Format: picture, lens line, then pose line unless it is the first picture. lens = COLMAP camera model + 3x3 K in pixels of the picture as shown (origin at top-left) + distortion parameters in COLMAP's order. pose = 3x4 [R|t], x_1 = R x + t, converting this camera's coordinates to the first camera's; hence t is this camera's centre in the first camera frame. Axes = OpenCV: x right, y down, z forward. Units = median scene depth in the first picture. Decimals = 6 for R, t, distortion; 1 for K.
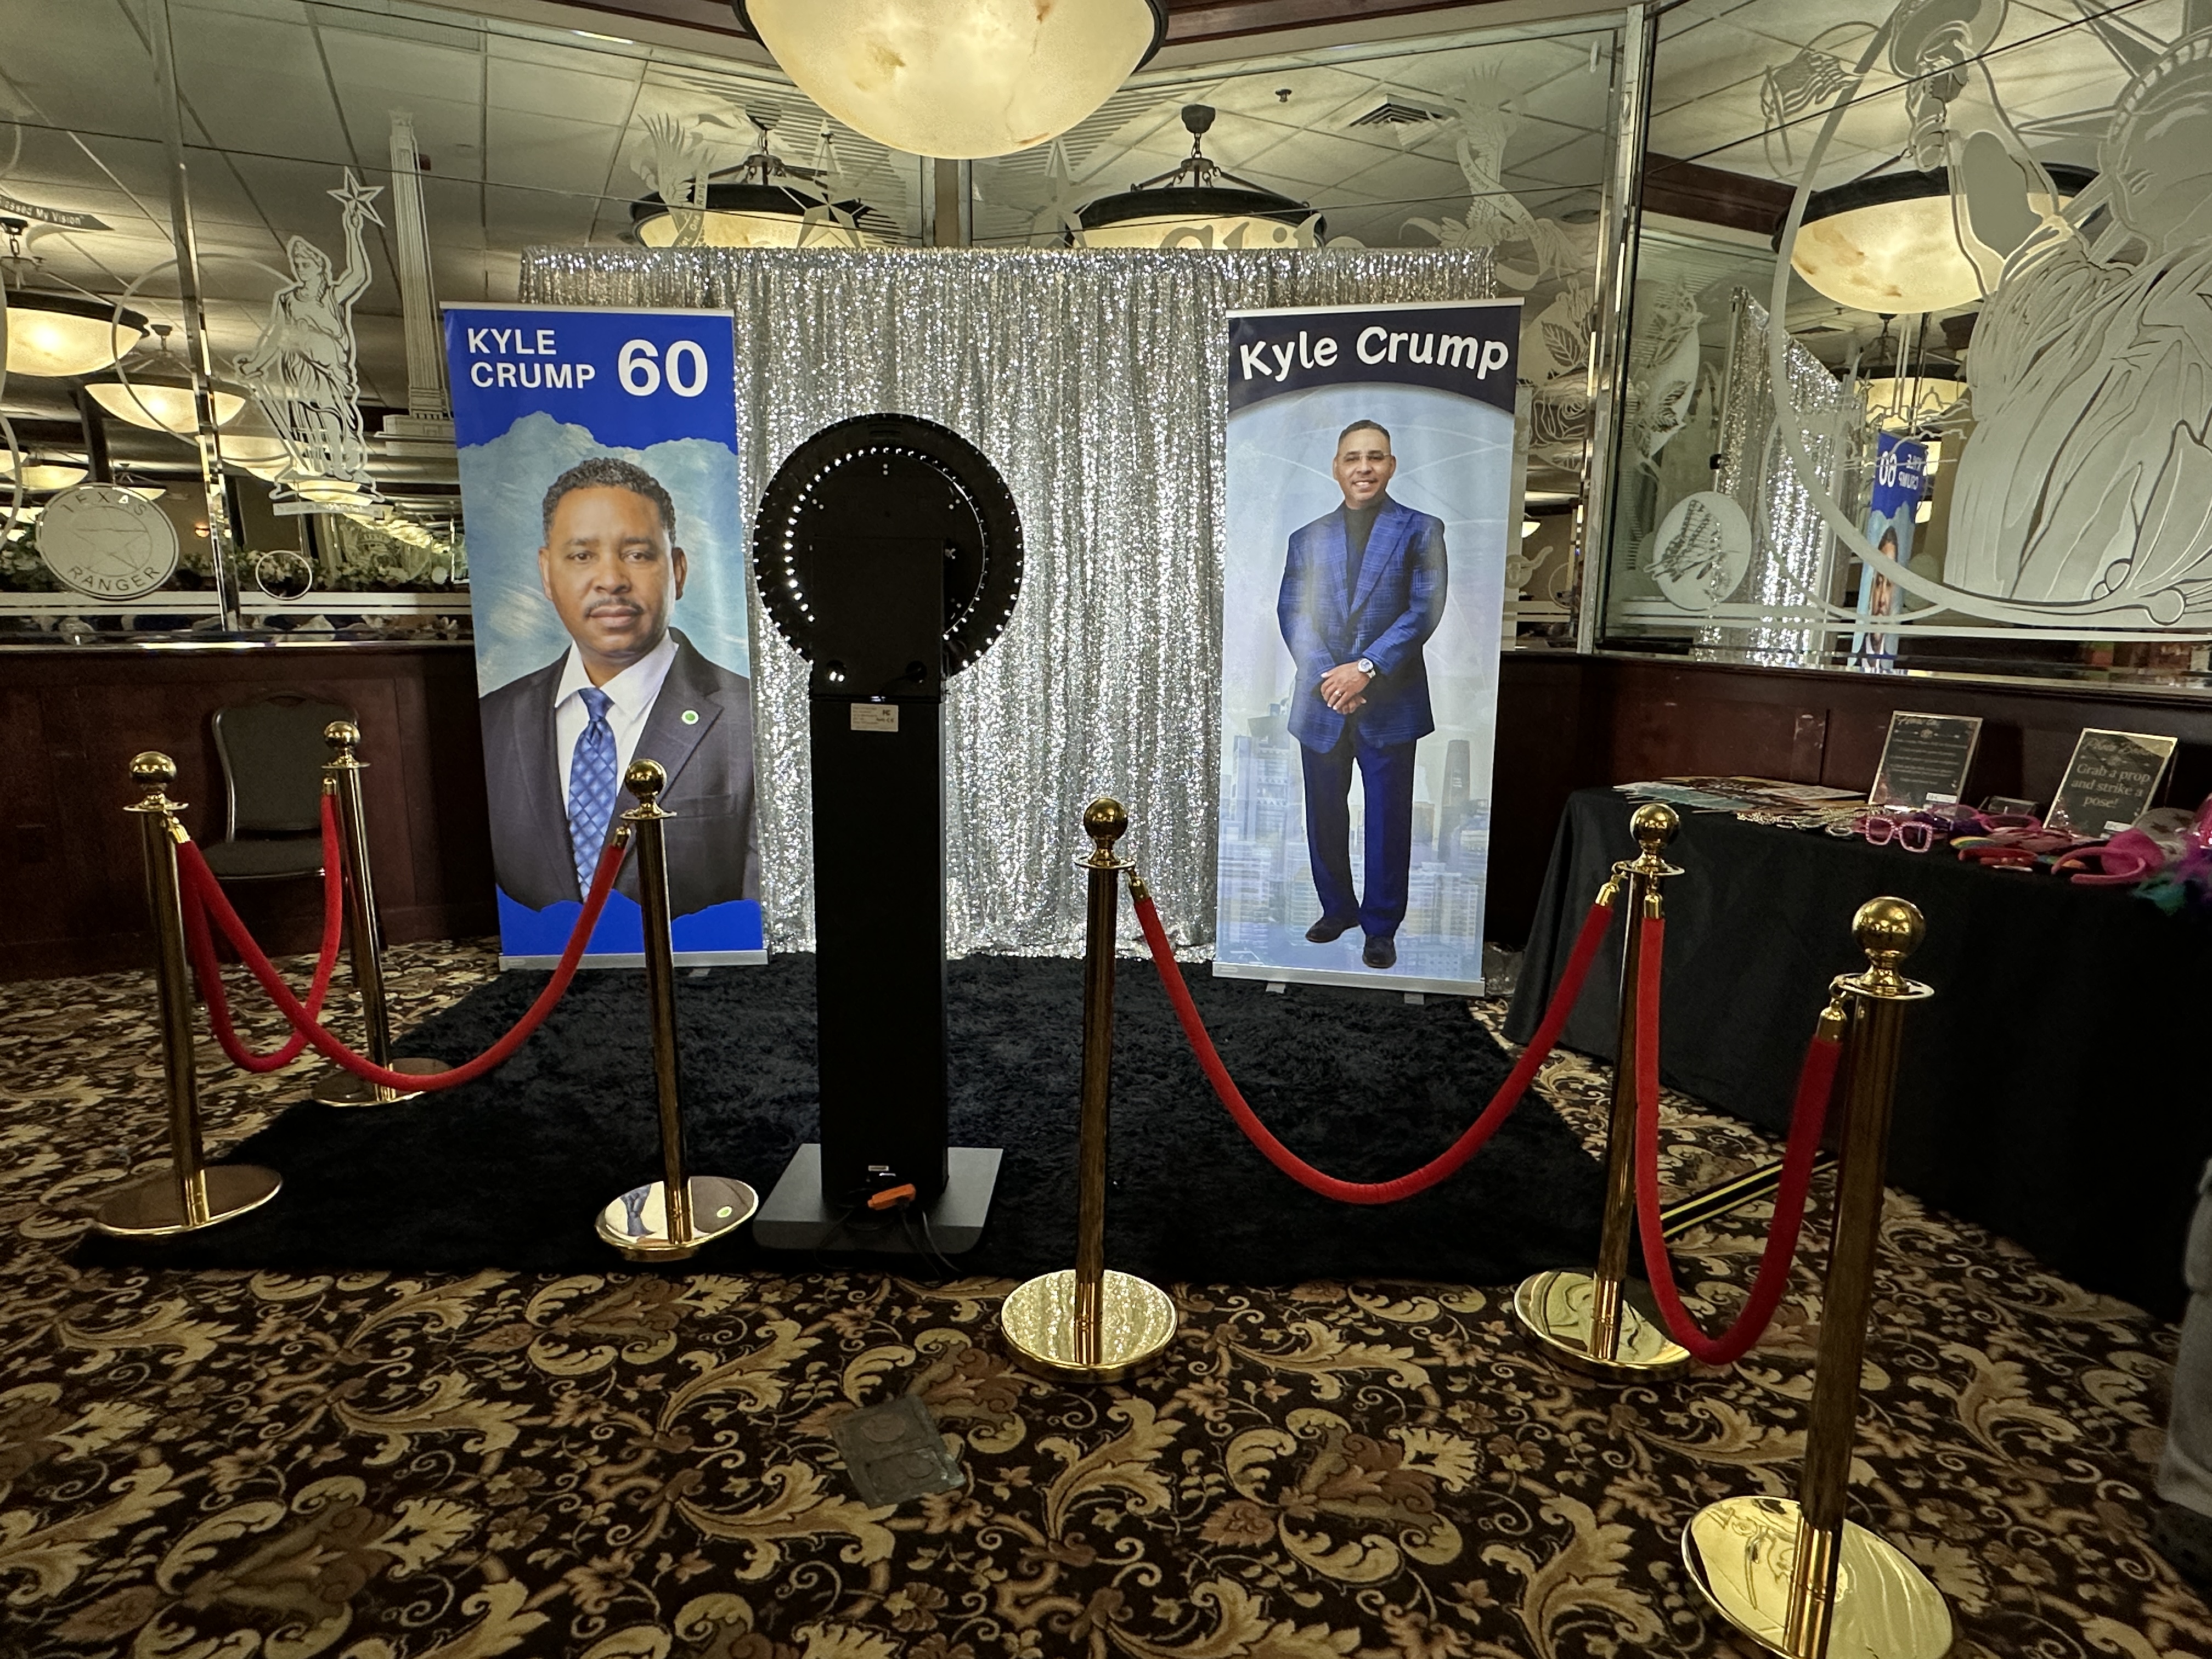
lens RADIAL K [[1279.1, 0, 1114.6], [0, 1279.1, 840.4], [0, 0, 1]] dist [-0.004440, 0.007943]
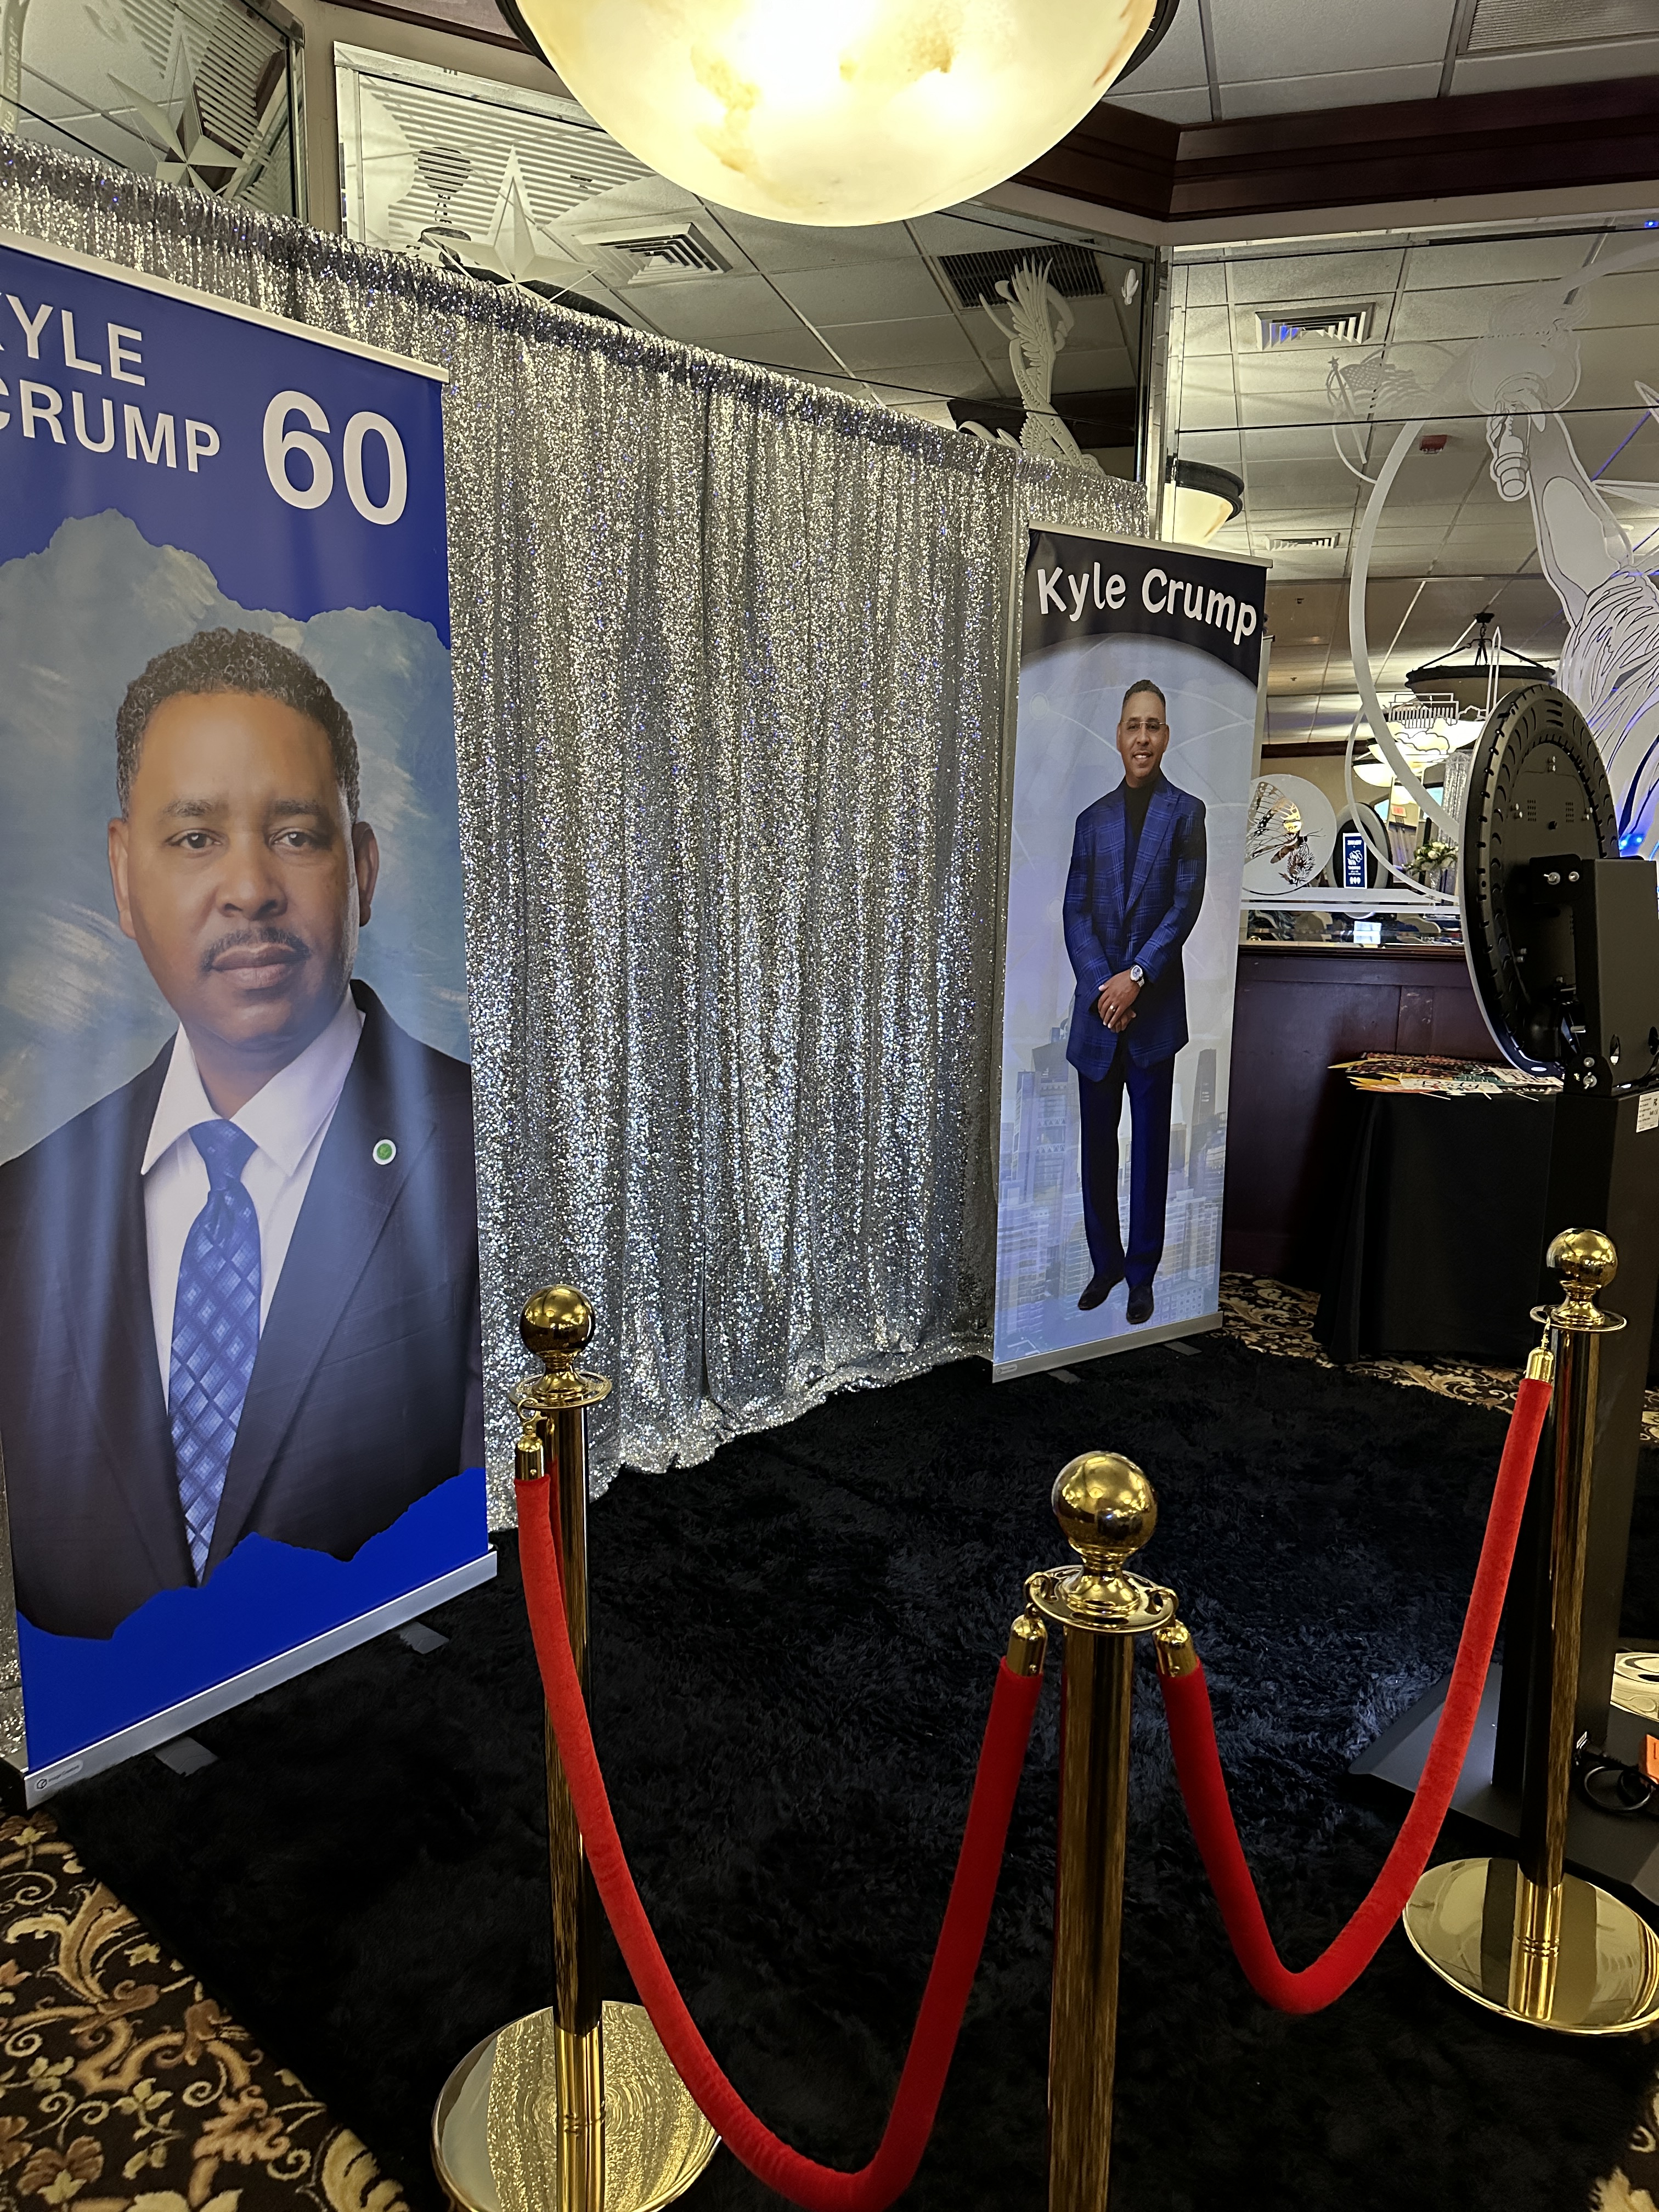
lens RADIAL K [[1532.1, 0, 844.1], [0, 1532.1, 1120.4], [0, 0, 1]] dist [0.044123, -0.041304]
pose [[0.669303, -0.133021, 0.730985, -0.692547], [0.134589, 0.989273, 0.056791, -0.125560], [-0.730698, 0.060373, 0.680026, 0.468619]]
